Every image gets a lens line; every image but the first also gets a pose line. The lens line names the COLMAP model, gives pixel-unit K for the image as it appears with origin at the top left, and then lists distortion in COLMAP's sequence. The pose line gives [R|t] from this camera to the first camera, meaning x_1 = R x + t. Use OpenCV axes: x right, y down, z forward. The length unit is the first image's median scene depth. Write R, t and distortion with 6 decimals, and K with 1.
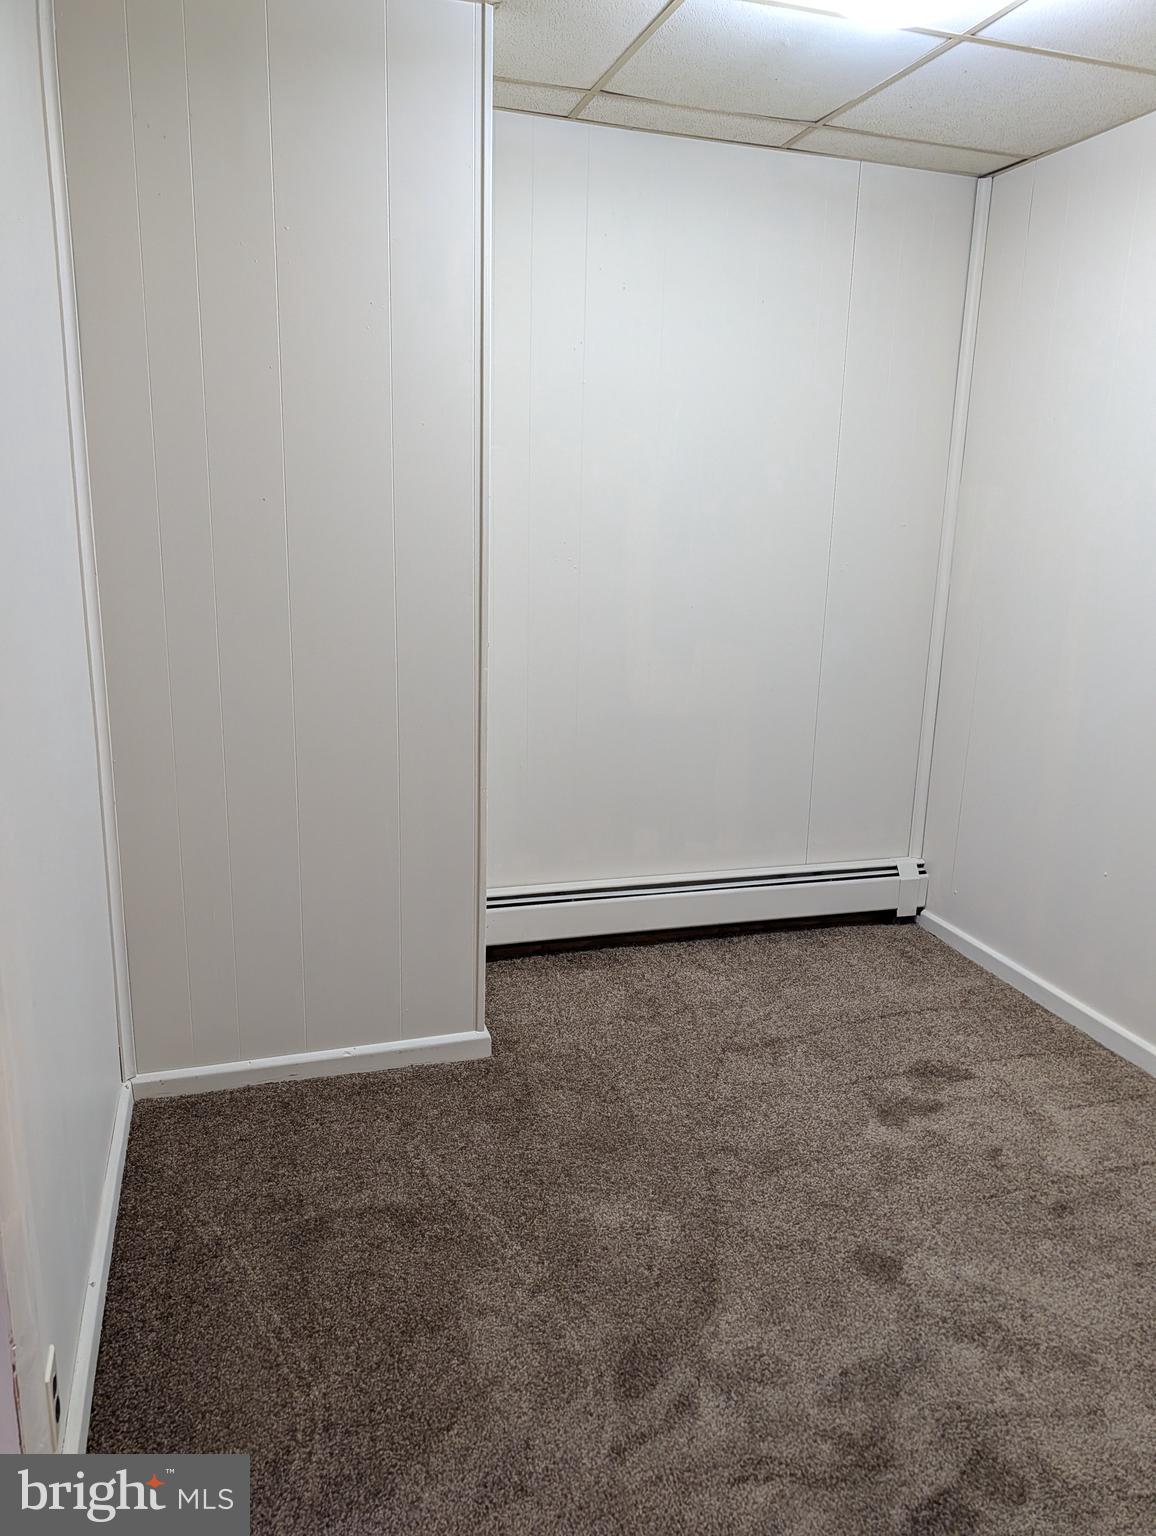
lens RADIAL K [[1092.1, 0, 568.4], [0, 1092.1, 767.4], [0, 0, 1]] dist [0.010030, -0.001102]
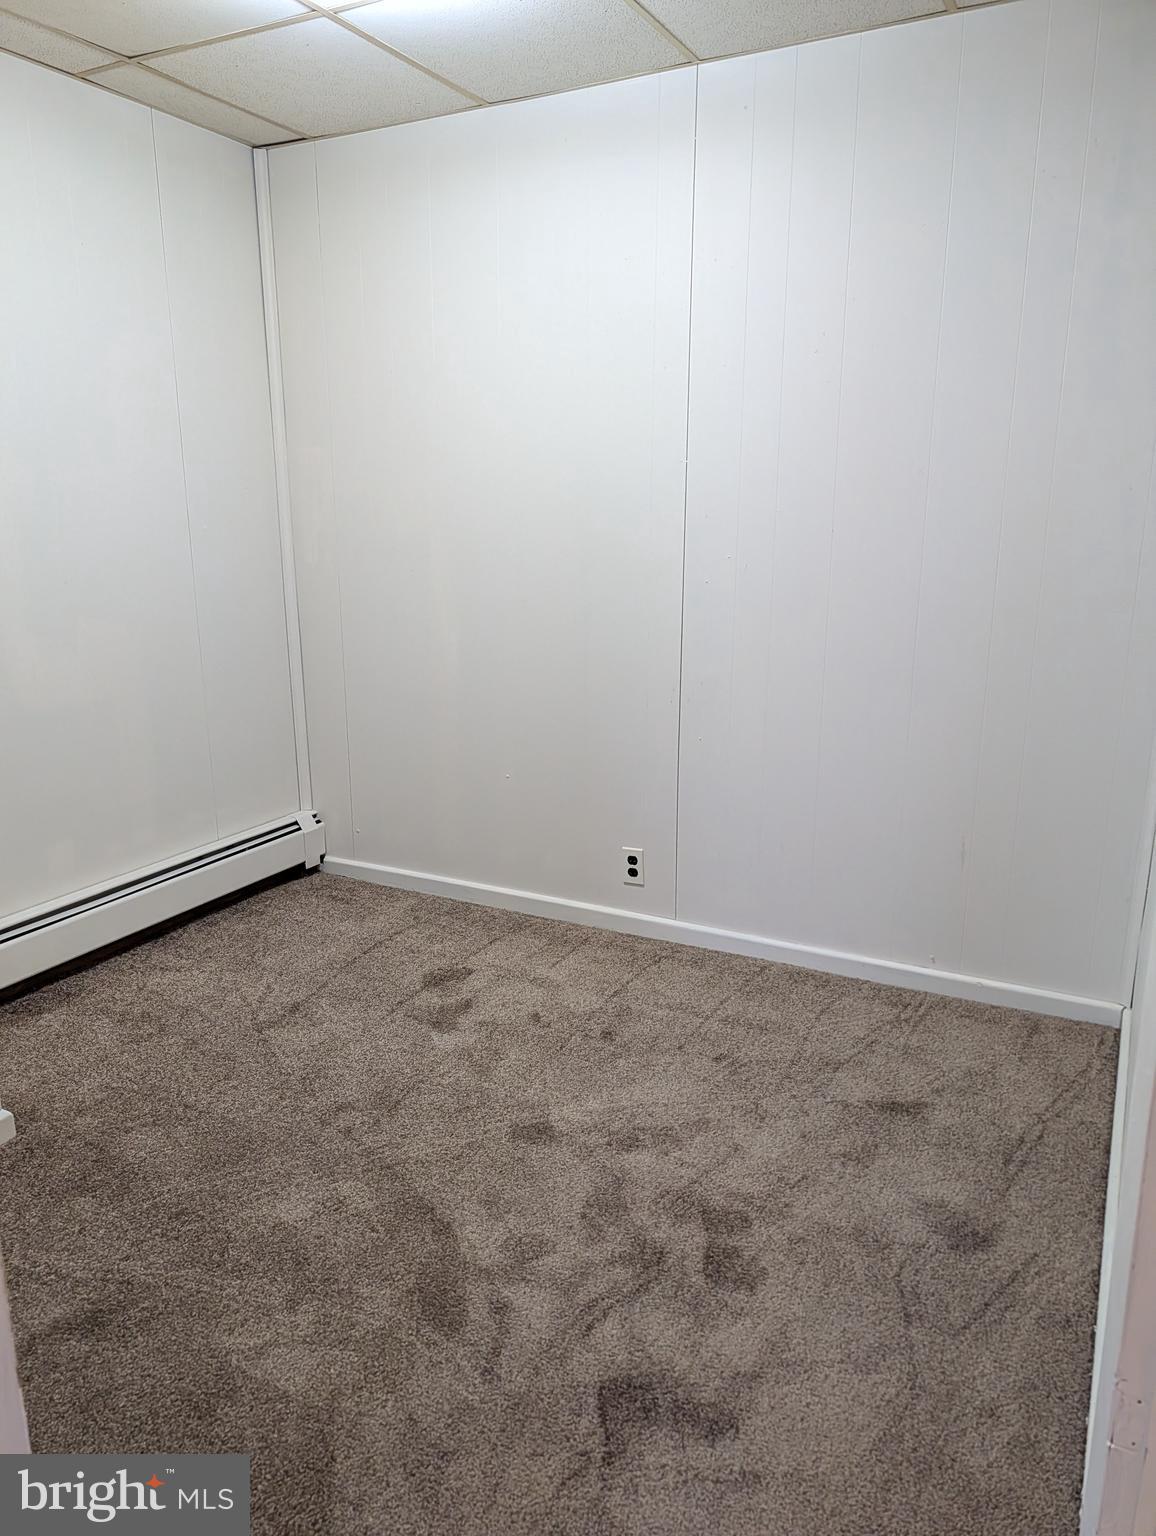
lens RADIAL K [[1092.1, 0, 568.4], [0, 1092.1, 767.4], [0, 0, 1]] dist [0.010030, -0.001102]
pose [[0.724052, -0.201662, 0.659607, -0.263372], [0.190151, 0.977607, 0.090154, -0.004790], [-0.663016, 0.060149, 0.746185, 0.085919]]
